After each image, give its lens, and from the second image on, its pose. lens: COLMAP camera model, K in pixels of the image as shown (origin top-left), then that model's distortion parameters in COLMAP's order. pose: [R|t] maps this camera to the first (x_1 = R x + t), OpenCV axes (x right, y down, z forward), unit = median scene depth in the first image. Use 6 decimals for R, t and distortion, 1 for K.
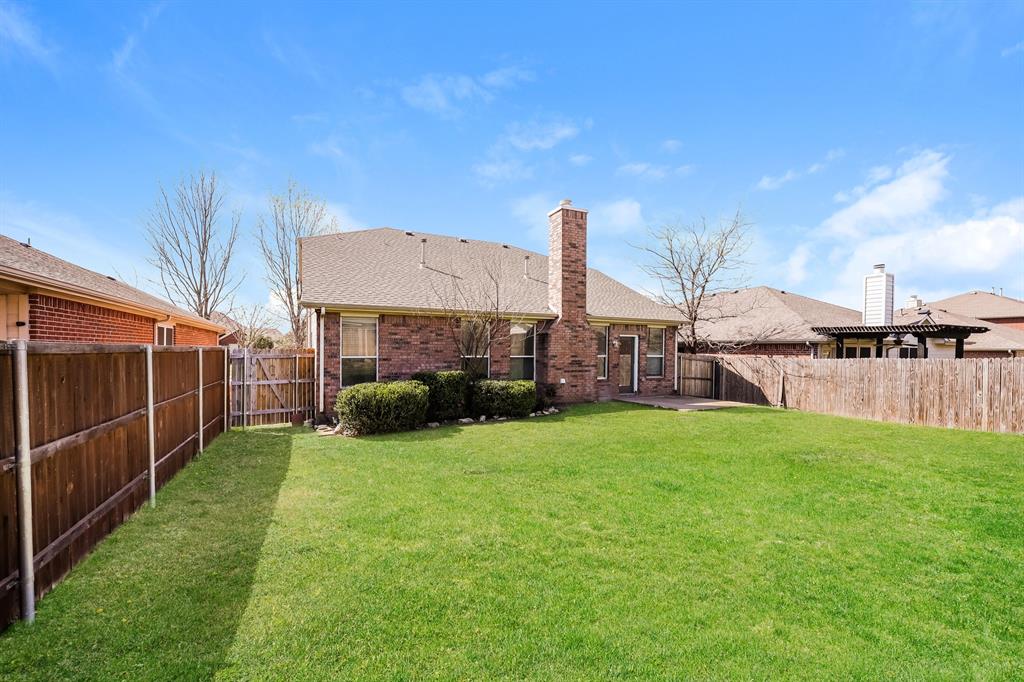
lens RADIAL K [[418.1, 0, 488.9], [0, 418.1, 354.3], [0, 0, 1]] dist [-0.000006, 0.000060]
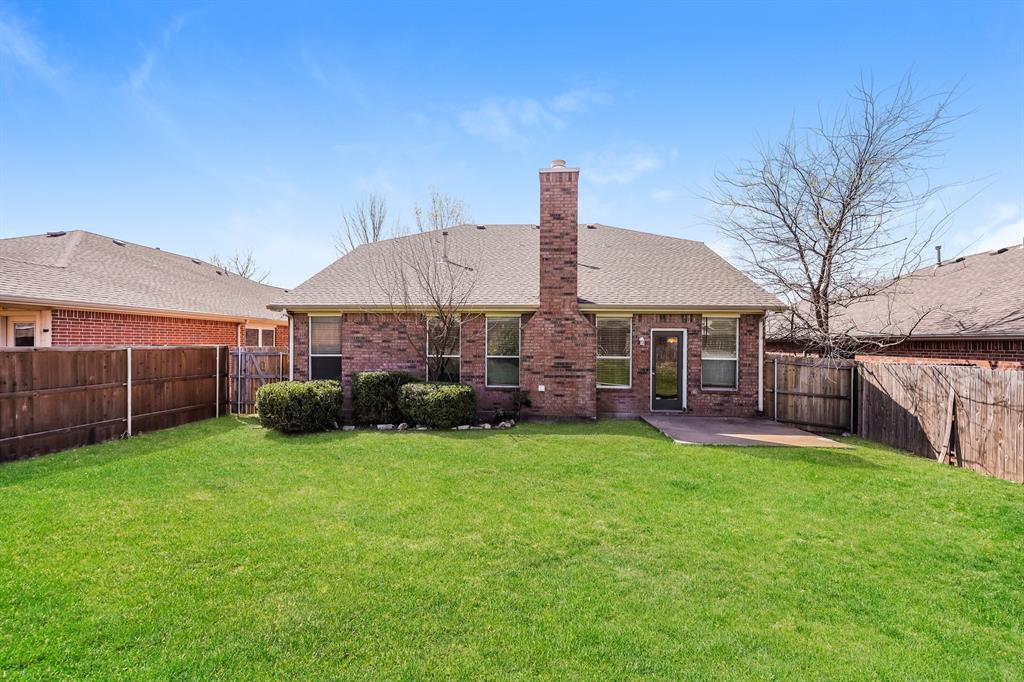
lens RADIAL K [[418.1, 0, 562.2], [0, 418.1, 344.3], [0, 0, 1]] dist [-0.000006, 0.000060]
pose [[0.871886, 0.001087, -0.489708, 0.589849], [-0.007286, 0.999916, -0.010752, -0.011617], [0.489655, 0.012943, 0.871820, 0.318235]]
